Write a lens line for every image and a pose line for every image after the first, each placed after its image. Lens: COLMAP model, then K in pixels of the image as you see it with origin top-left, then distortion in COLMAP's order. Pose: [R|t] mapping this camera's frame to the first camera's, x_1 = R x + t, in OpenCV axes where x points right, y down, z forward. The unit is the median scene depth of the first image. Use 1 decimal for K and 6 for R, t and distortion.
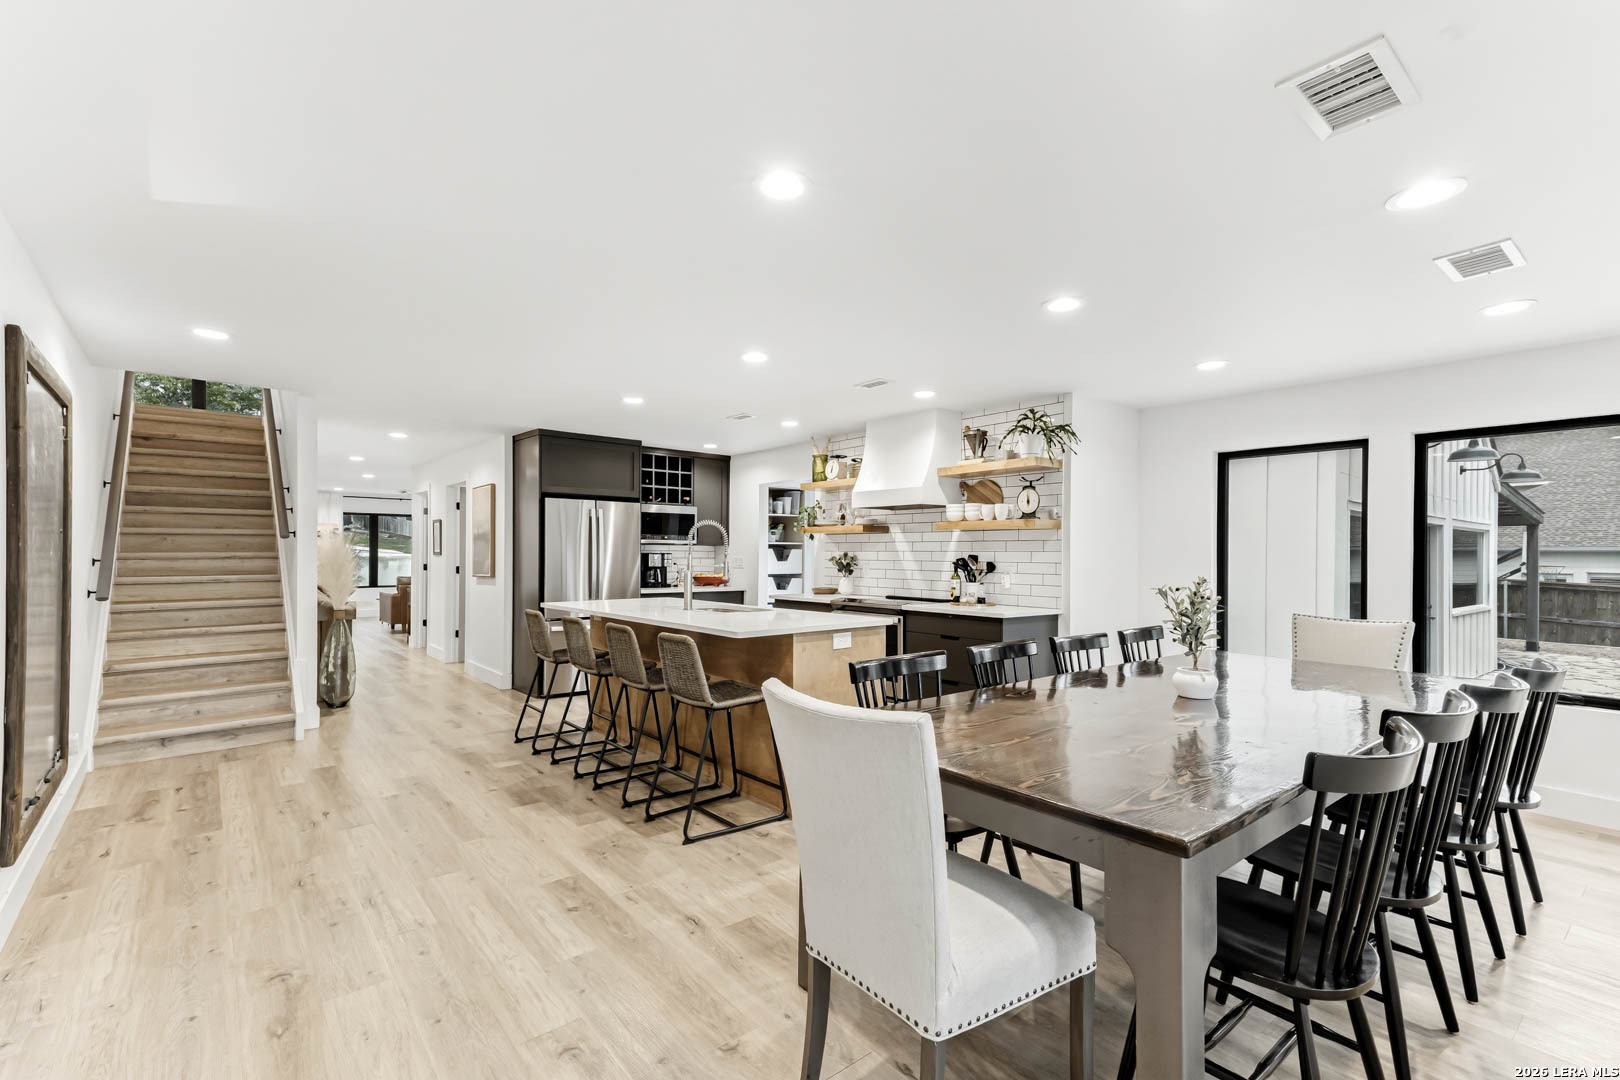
lens RADIAL K [[741.8, 0, 769.9], [0, 741.8, 548.8], [0, 0, 1]] dist [0.041079, 0.000204]
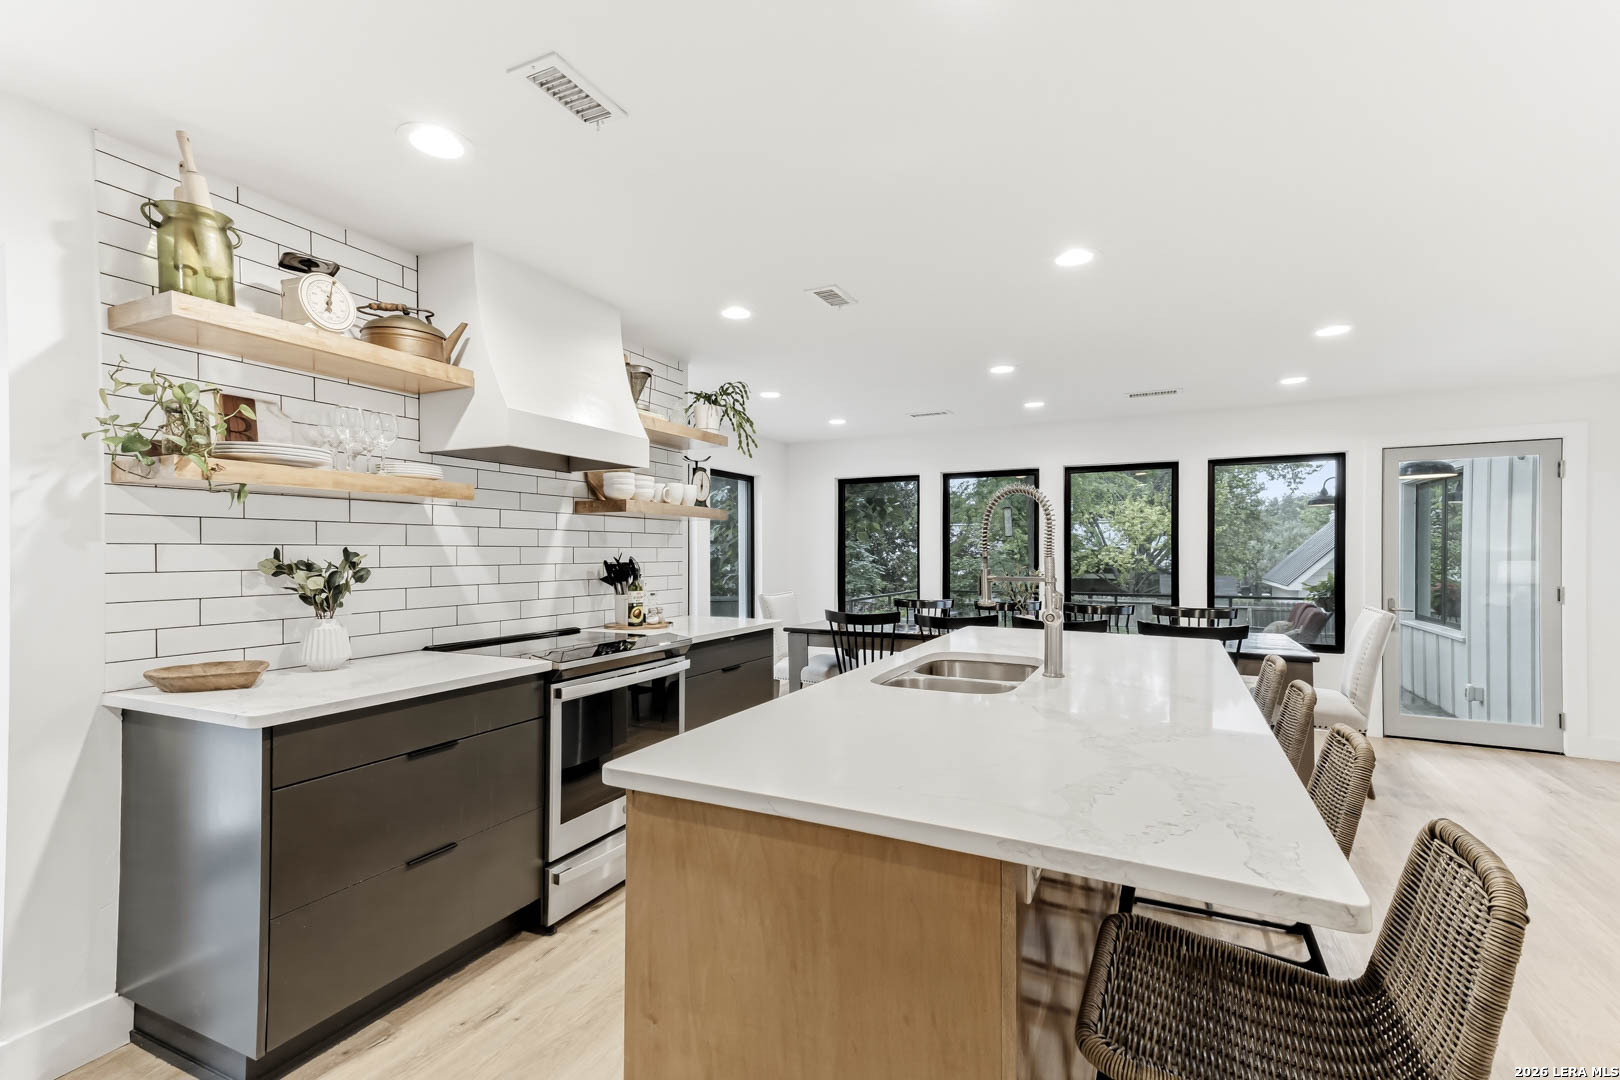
lens RADIAL K [[738.3, 0, 812.7], [0, 738.3, 556.4], [0, 0, 1]] dist [0.039452, 0.000711]
pose [[-0.462382, -0.011612, 0.886605, -0.317471], [-0.007564, 0.999930, 0.009151, 0.003506], [-0.886648, -0.002475, -0.462438, 0.946342]]
